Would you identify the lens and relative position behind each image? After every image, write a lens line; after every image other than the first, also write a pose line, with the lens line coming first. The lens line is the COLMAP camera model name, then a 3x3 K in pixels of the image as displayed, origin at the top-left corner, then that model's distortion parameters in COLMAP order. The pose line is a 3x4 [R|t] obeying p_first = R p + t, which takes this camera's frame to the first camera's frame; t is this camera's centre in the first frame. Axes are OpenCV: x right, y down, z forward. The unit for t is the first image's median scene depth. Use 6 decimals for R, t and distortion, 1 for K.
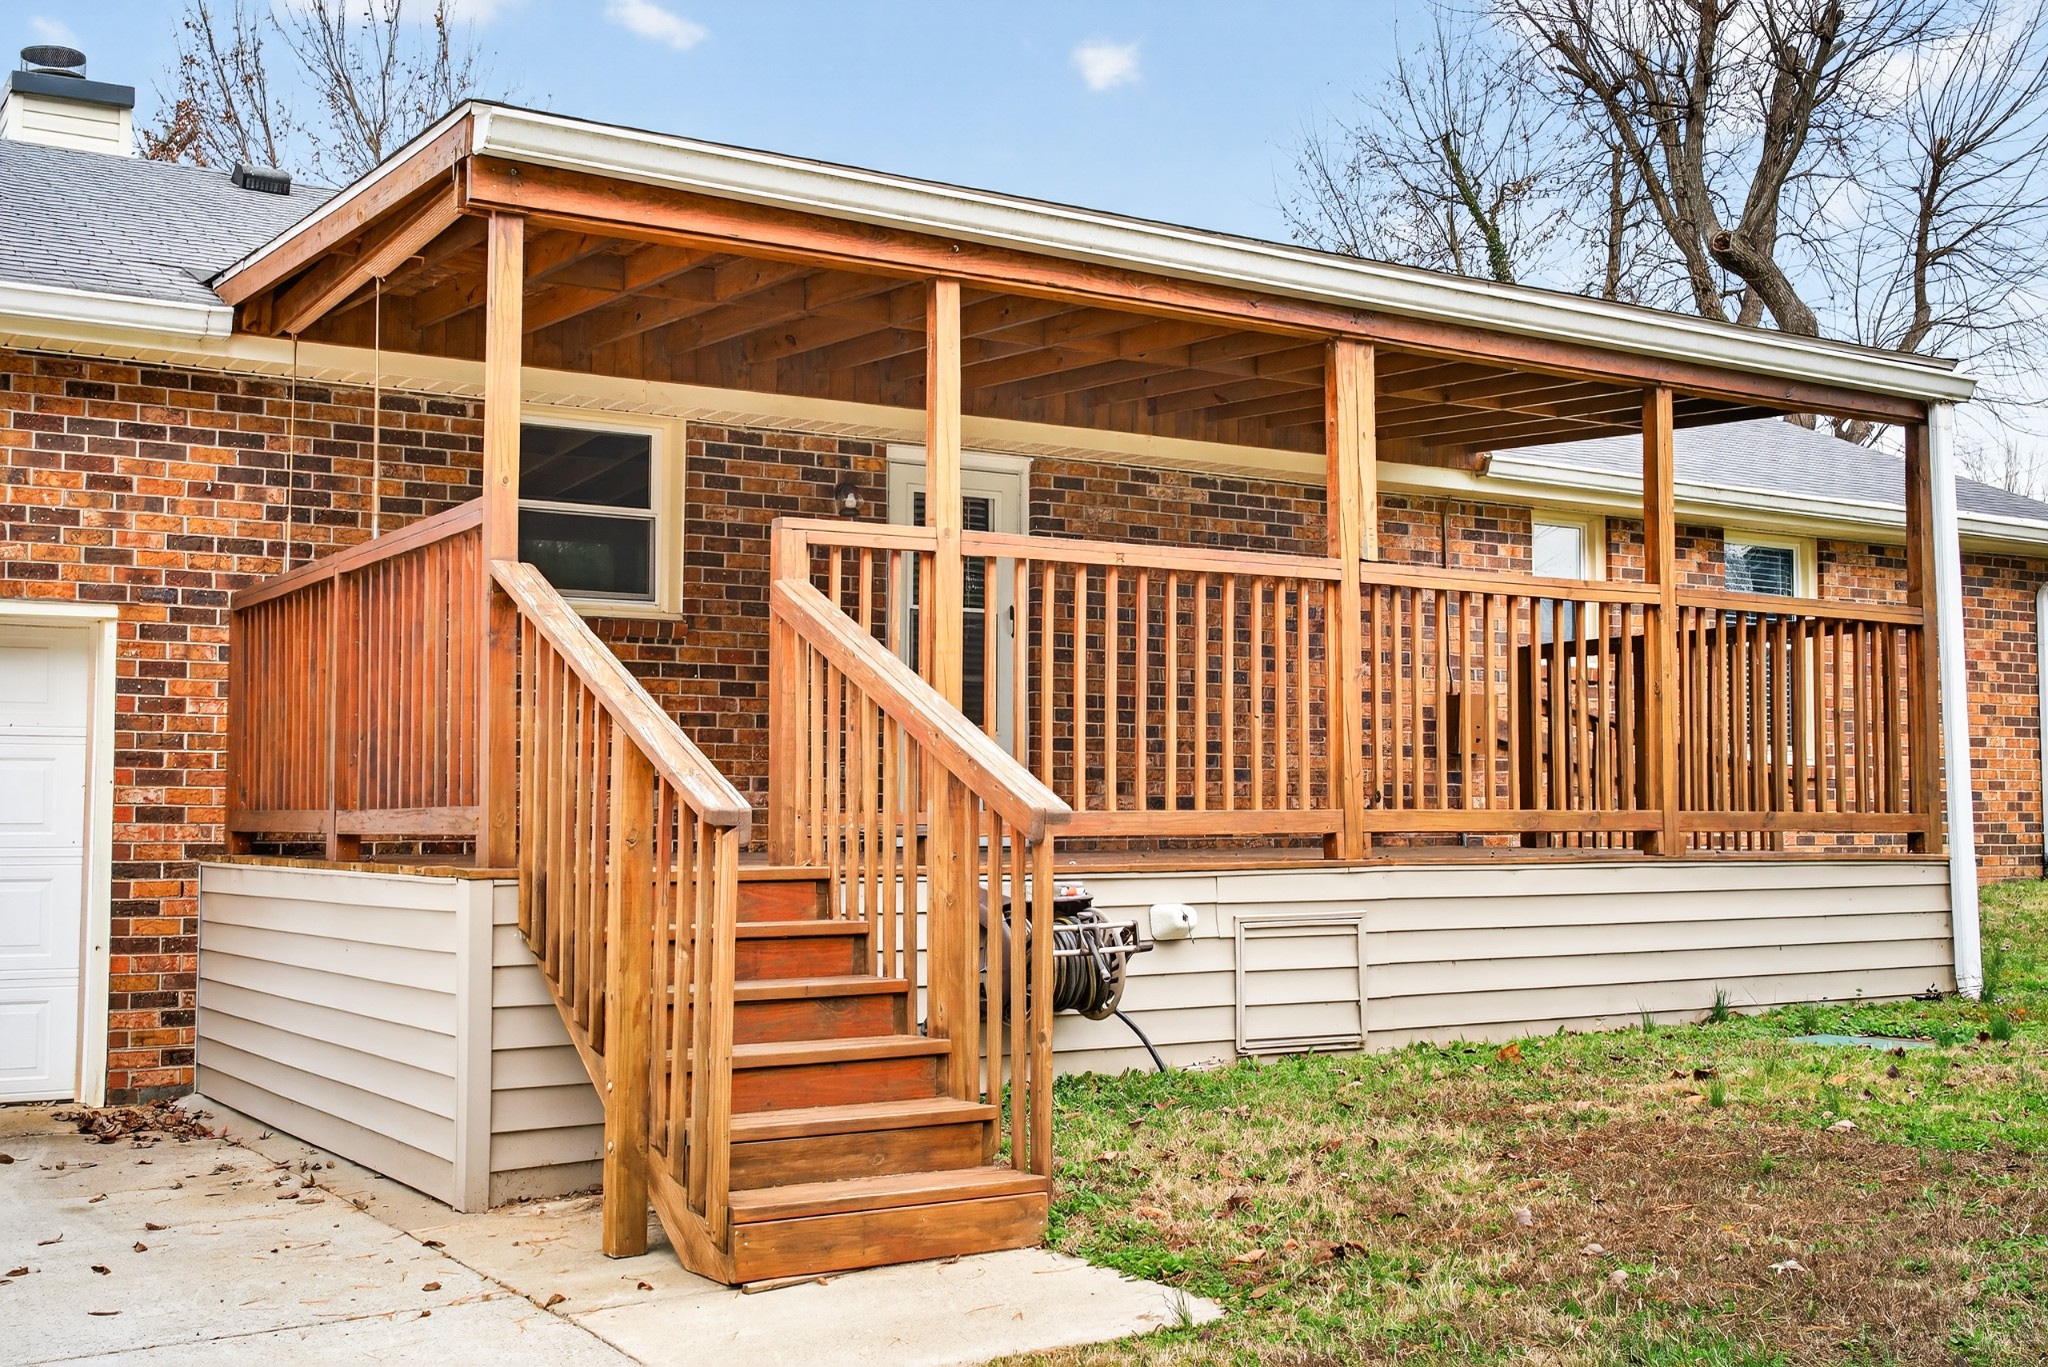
lens RADIAL K [[2257.7, 0, 1024.0], [0, 2257.7, 683.5], [0, 0, 1]] dist [-0.025850, 0.145199]
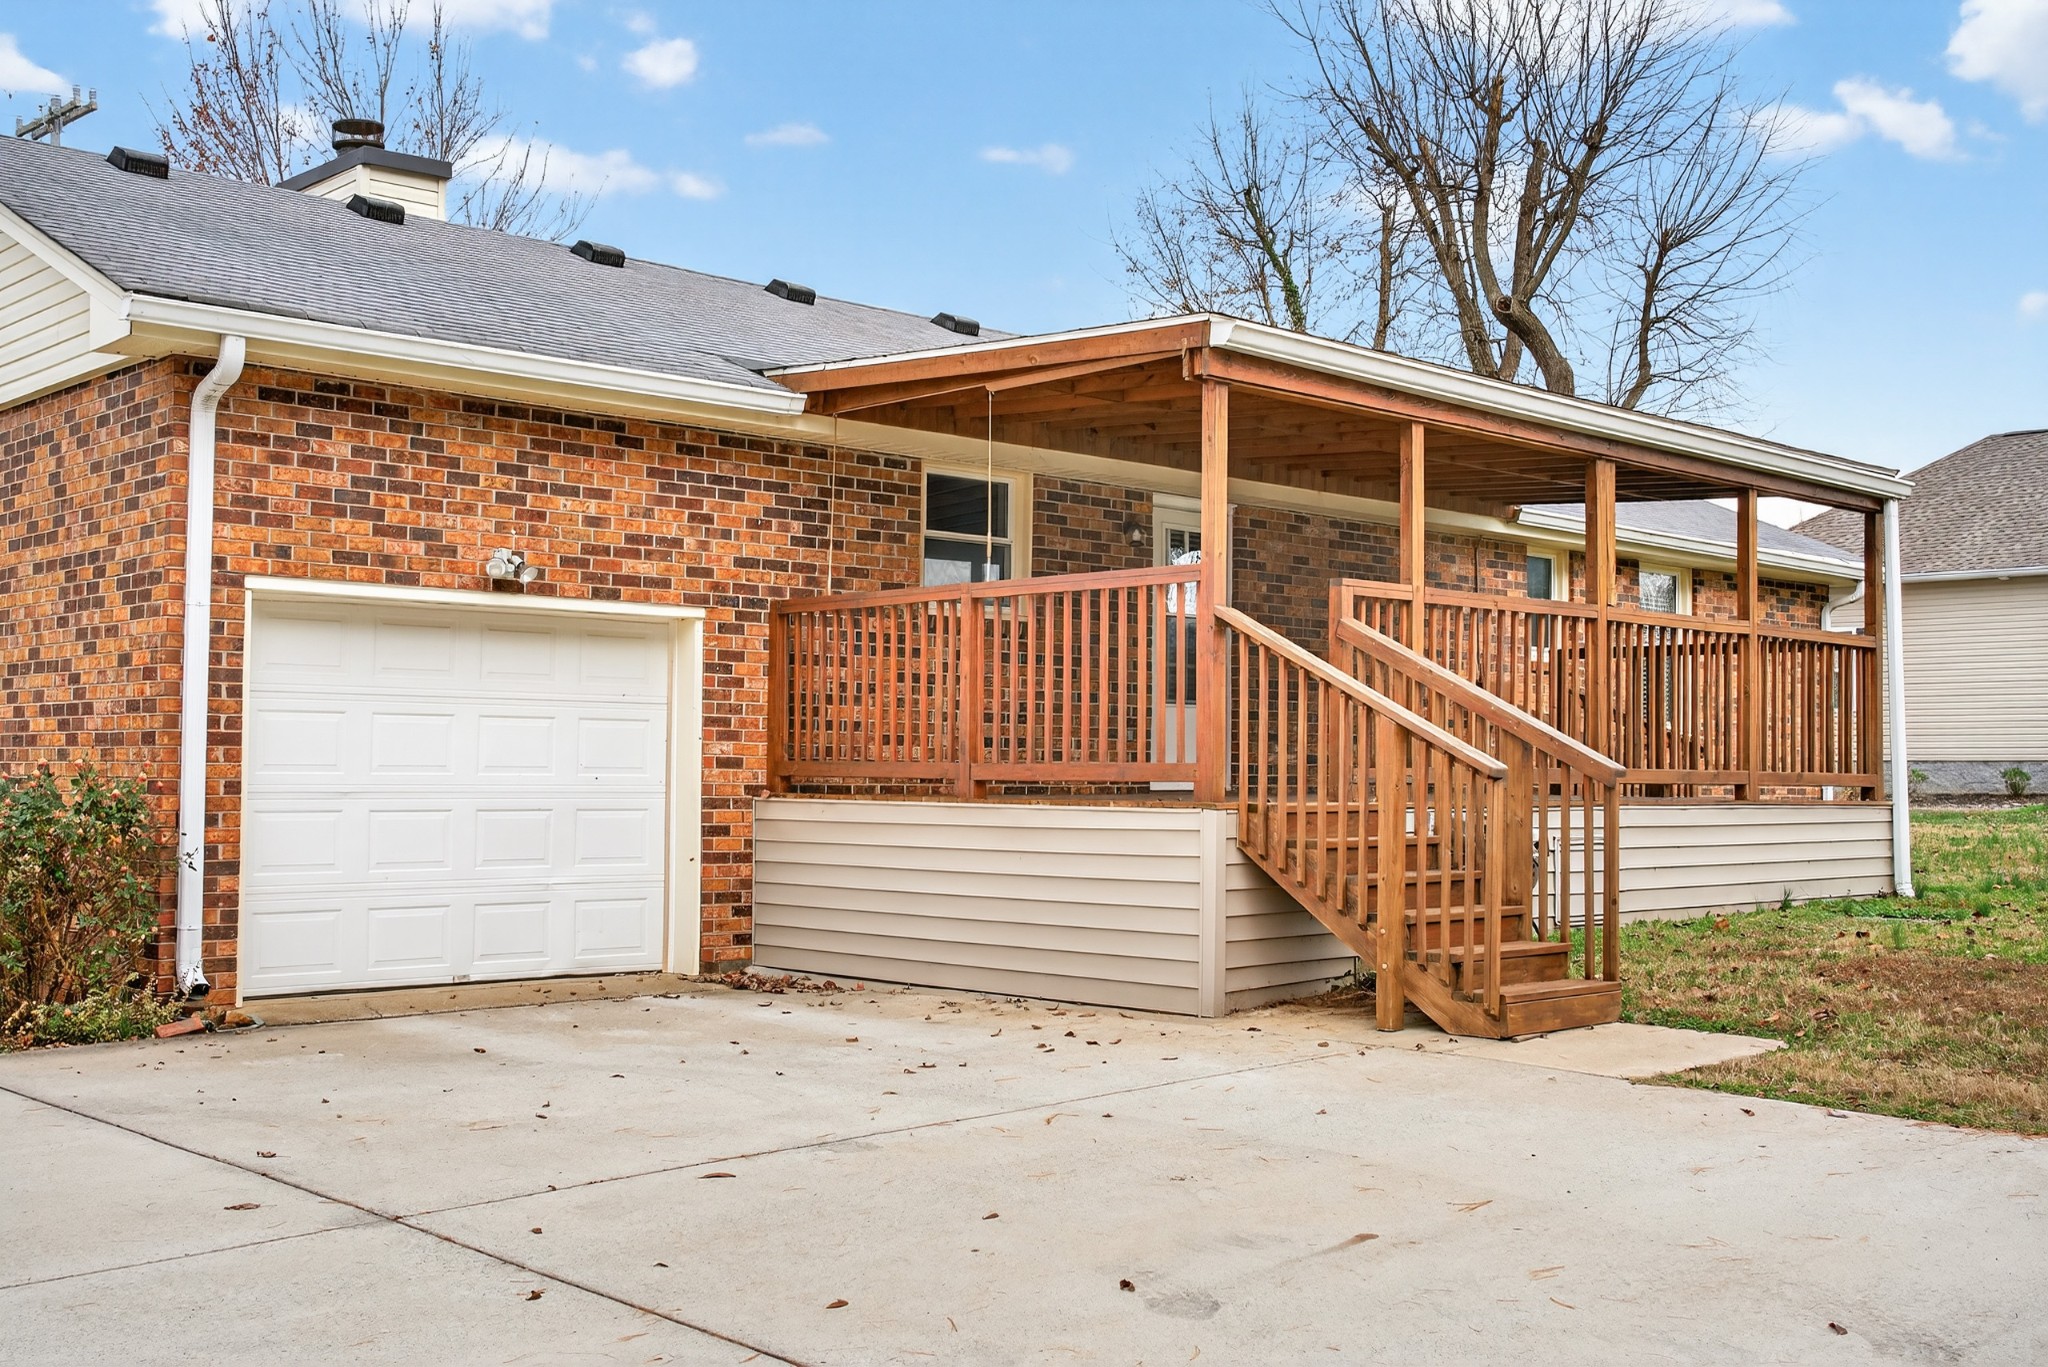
lens RADIAL K [[2190.4, 0, 1024.9], [0, 2190.4, 706.2], [0, 0, 1]] dist [-0.209197, 0.921586]
pose [[0.982231, 0.016257, 0.186969, -0.386050], [-0.022364, 0.999282, 0.030595, -0.017136], [-0.186338, -0.034233, 0.981889, -0.276755]]
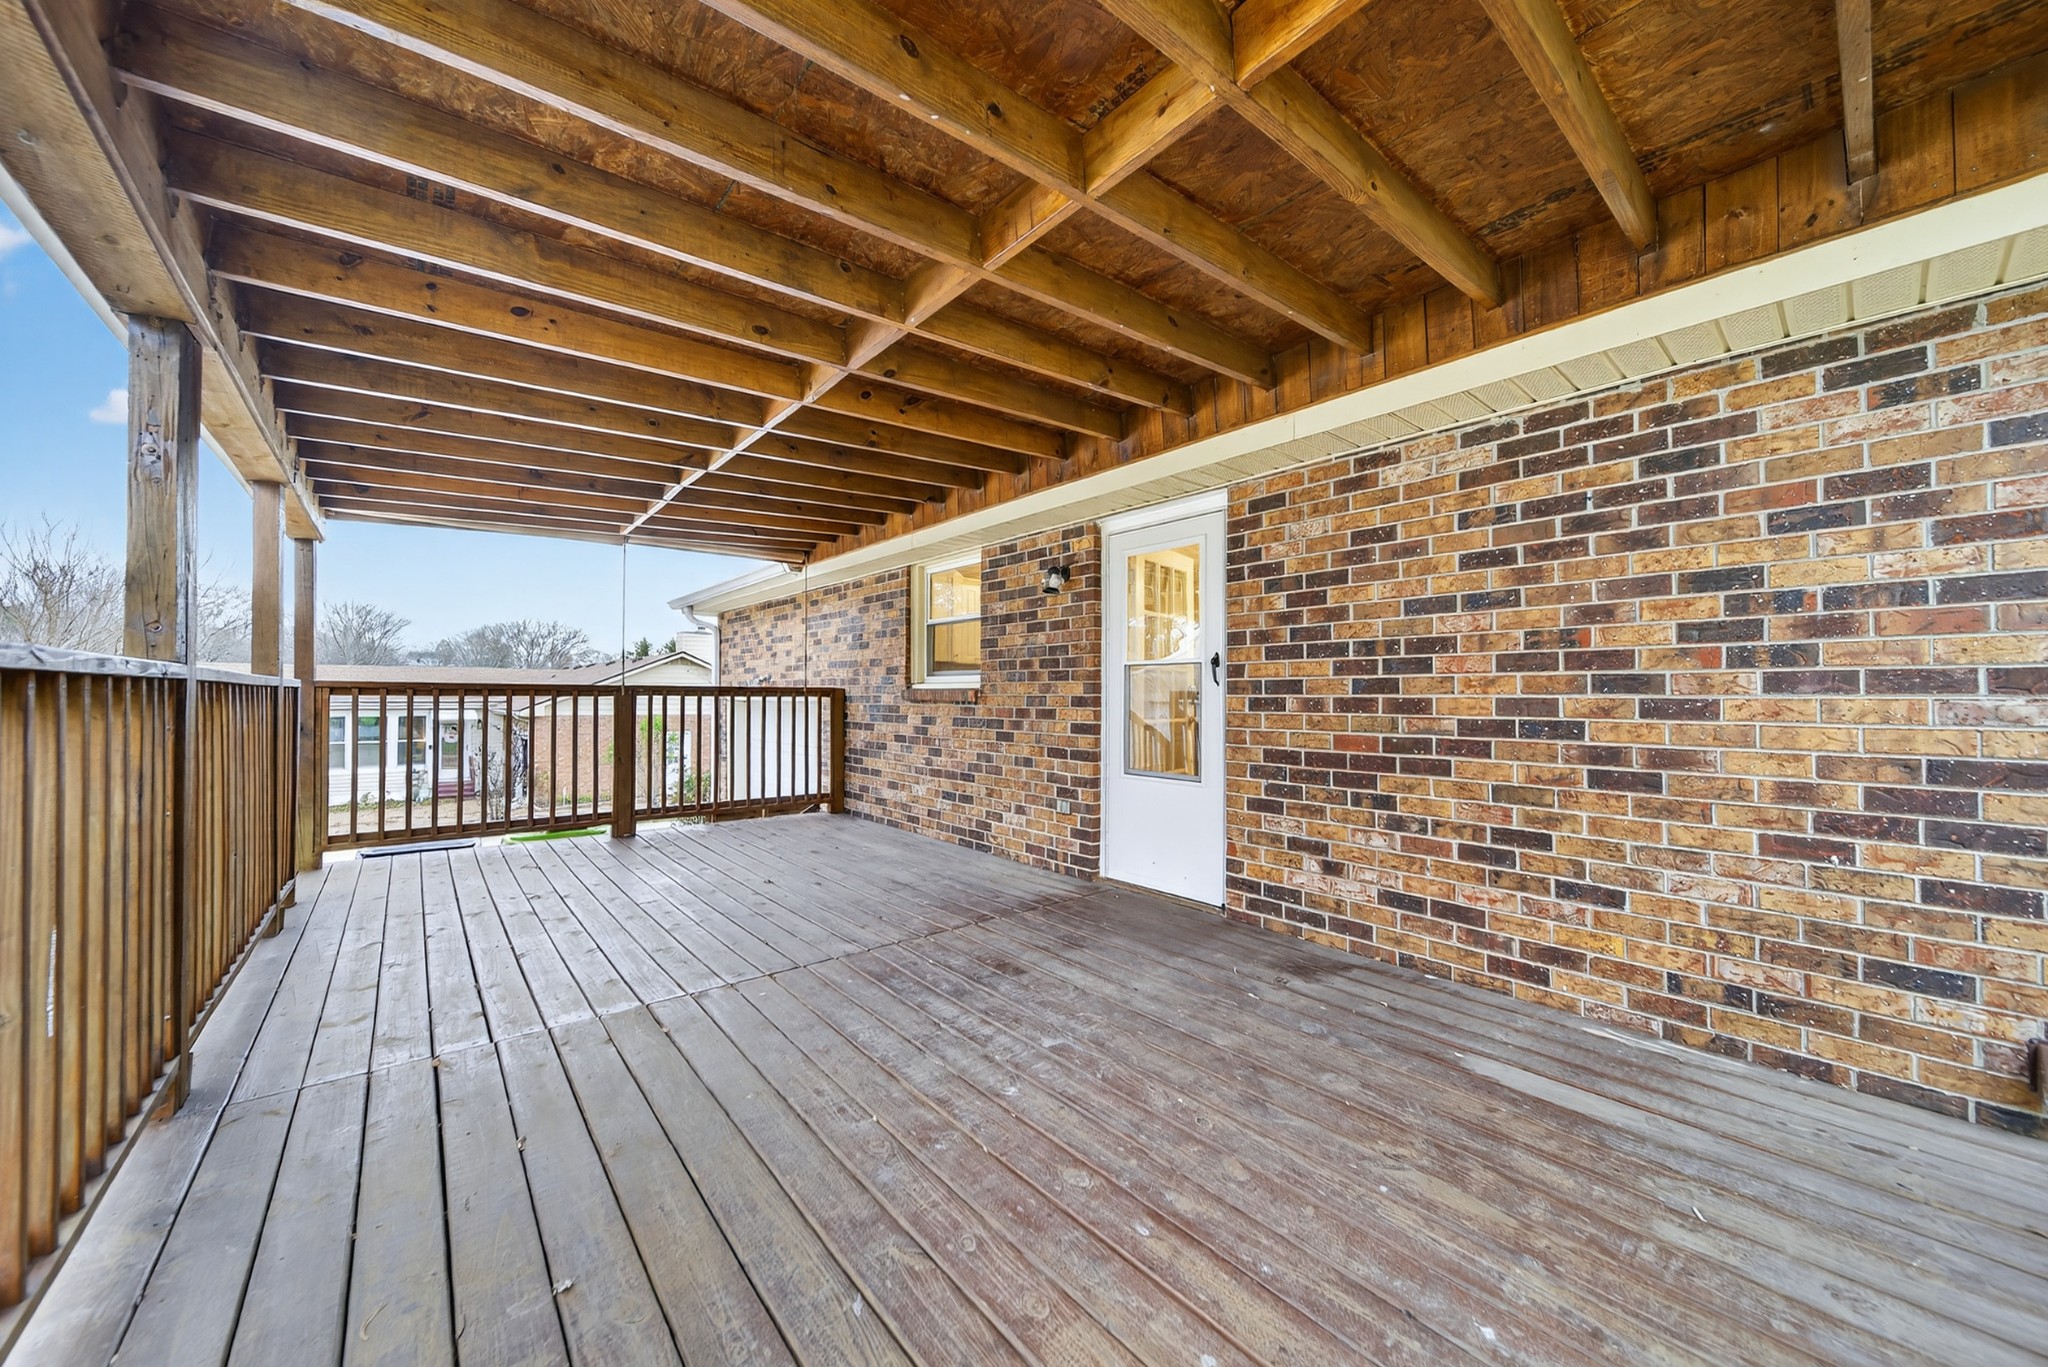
lens RADIAL K [[720.2, 0, 1027.5], [0, 720.2, 686.0], [0, 0, 1]] dist [0.000388, 0.000102]
pose [[0.158183, -0.011993, -0.987337, 0.299026], [0.060886, 0.998142, -0.002370, -0.024827], [0.985531, -0.059740, 0.158620, 0.923610]]
